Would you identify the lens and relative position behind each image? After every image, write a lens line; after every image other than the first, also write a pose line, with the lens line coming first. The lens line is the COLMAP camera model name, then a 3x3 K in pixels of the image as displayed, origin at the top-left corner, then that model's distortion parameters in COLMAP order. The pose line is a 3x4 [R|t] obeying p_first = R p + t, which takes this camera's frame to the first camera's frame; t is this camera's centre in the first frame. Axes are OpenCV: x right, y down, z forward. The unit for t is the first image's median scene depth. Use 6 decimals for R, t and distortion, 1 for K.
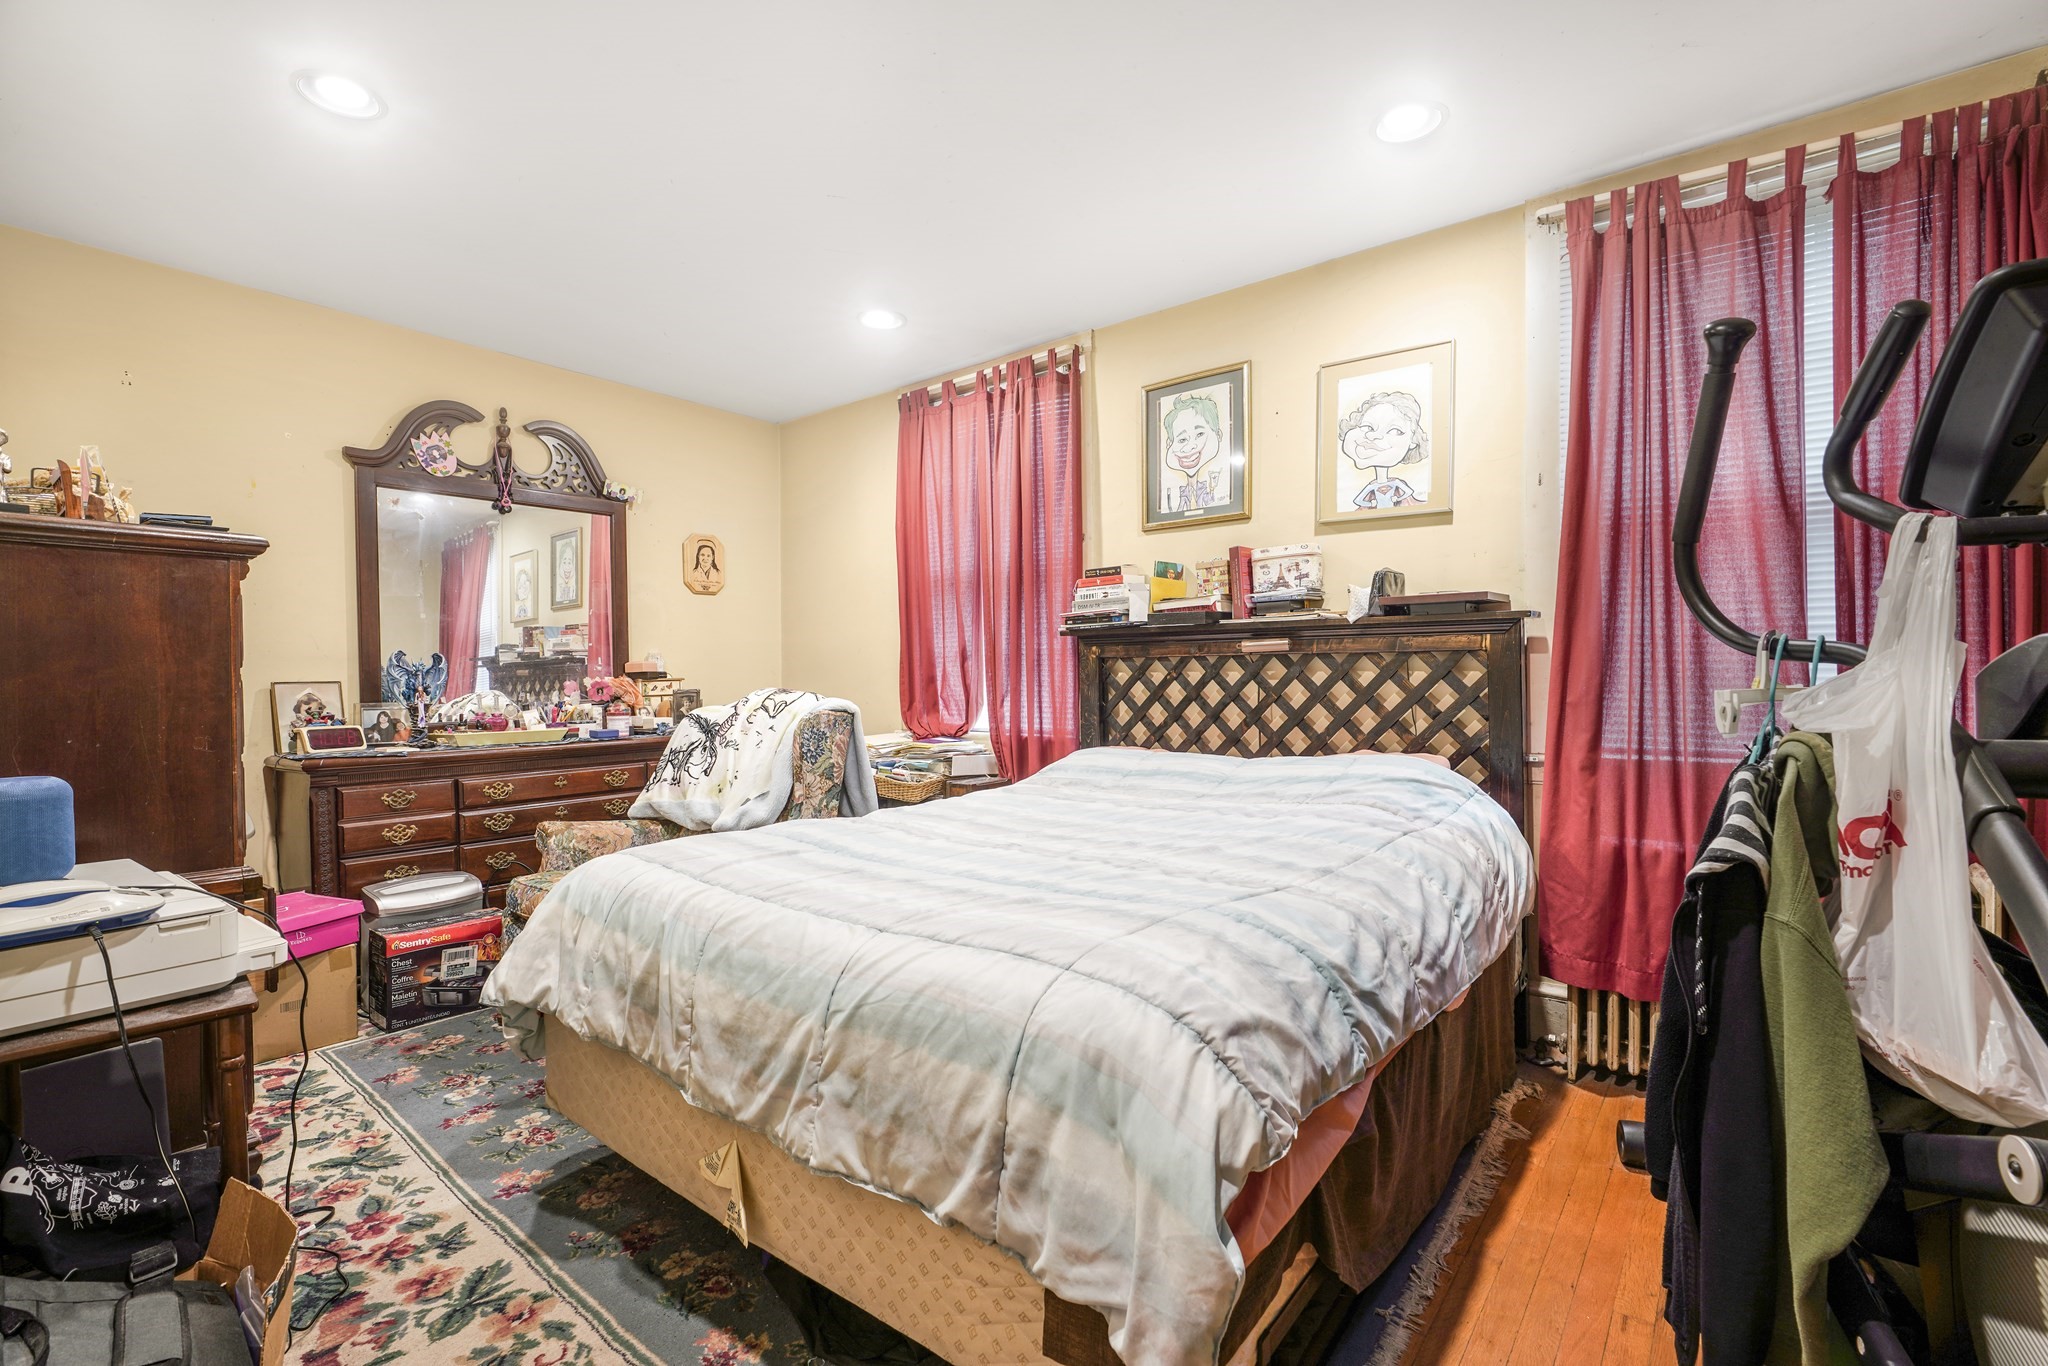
lens RADIAL K [[926.8, 0, 1022.9], [0, 926.8, 687.7], [0, 0, 1]] dist [-0.004765, 0.001829]
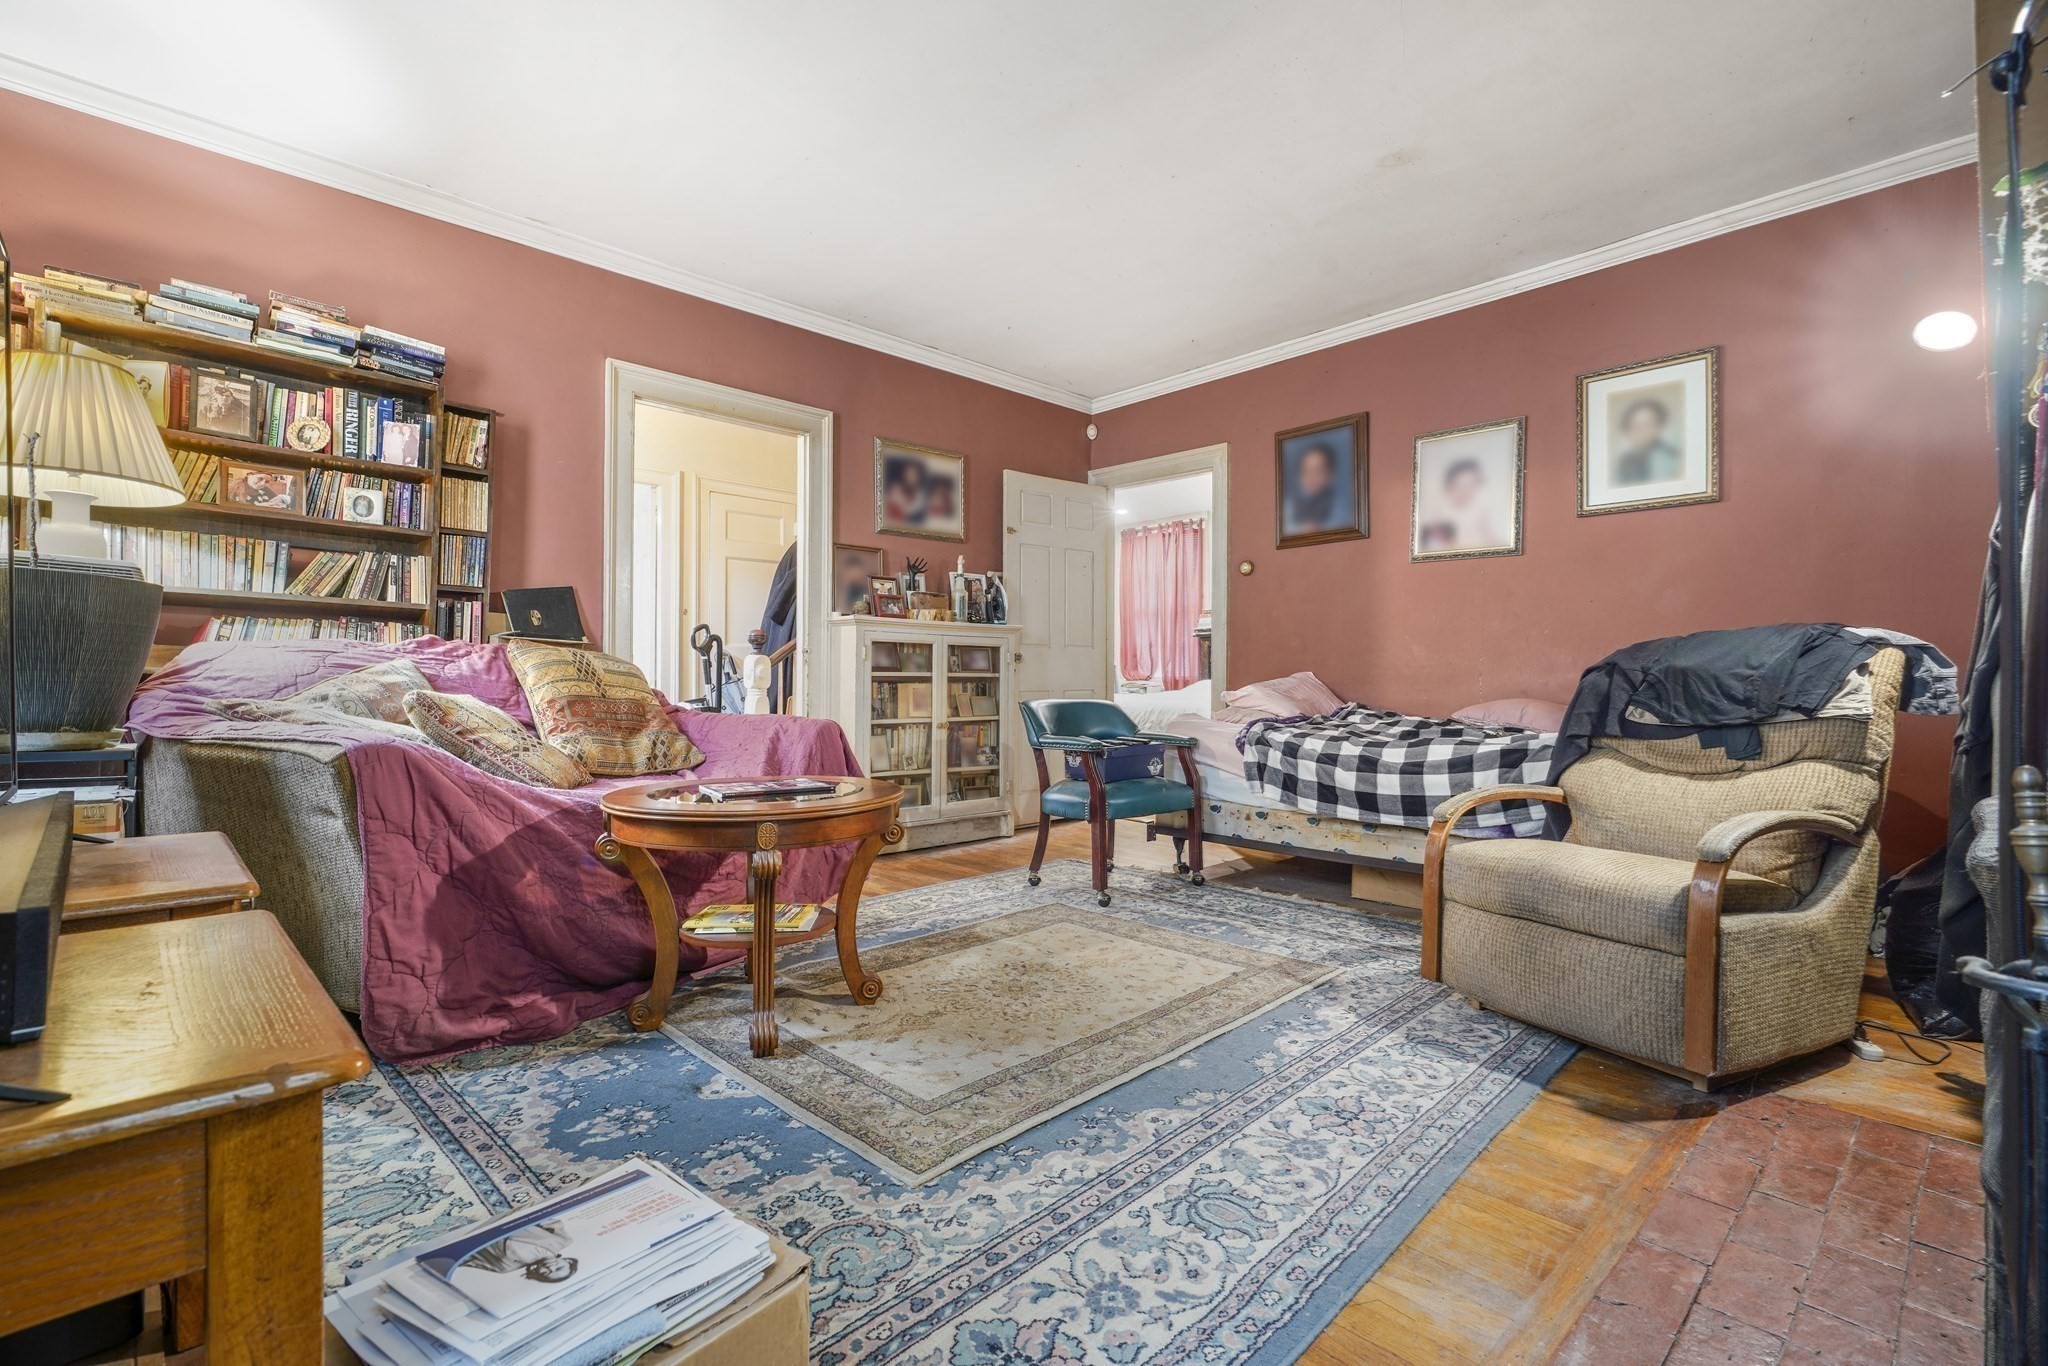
lens RADIAL K [[926.8, 0, 1031.7], [0, 926.8, 679.6], [0, 0, 1]] dist [-0.004765, 0.001829]
pose [[0.989433, 0.013550, -0.144357, -0.028818], [-0.014940, 0.999852, -0.008550, 0.094665], [0.144219, 0.010616, 0.989489, -1.662278]]
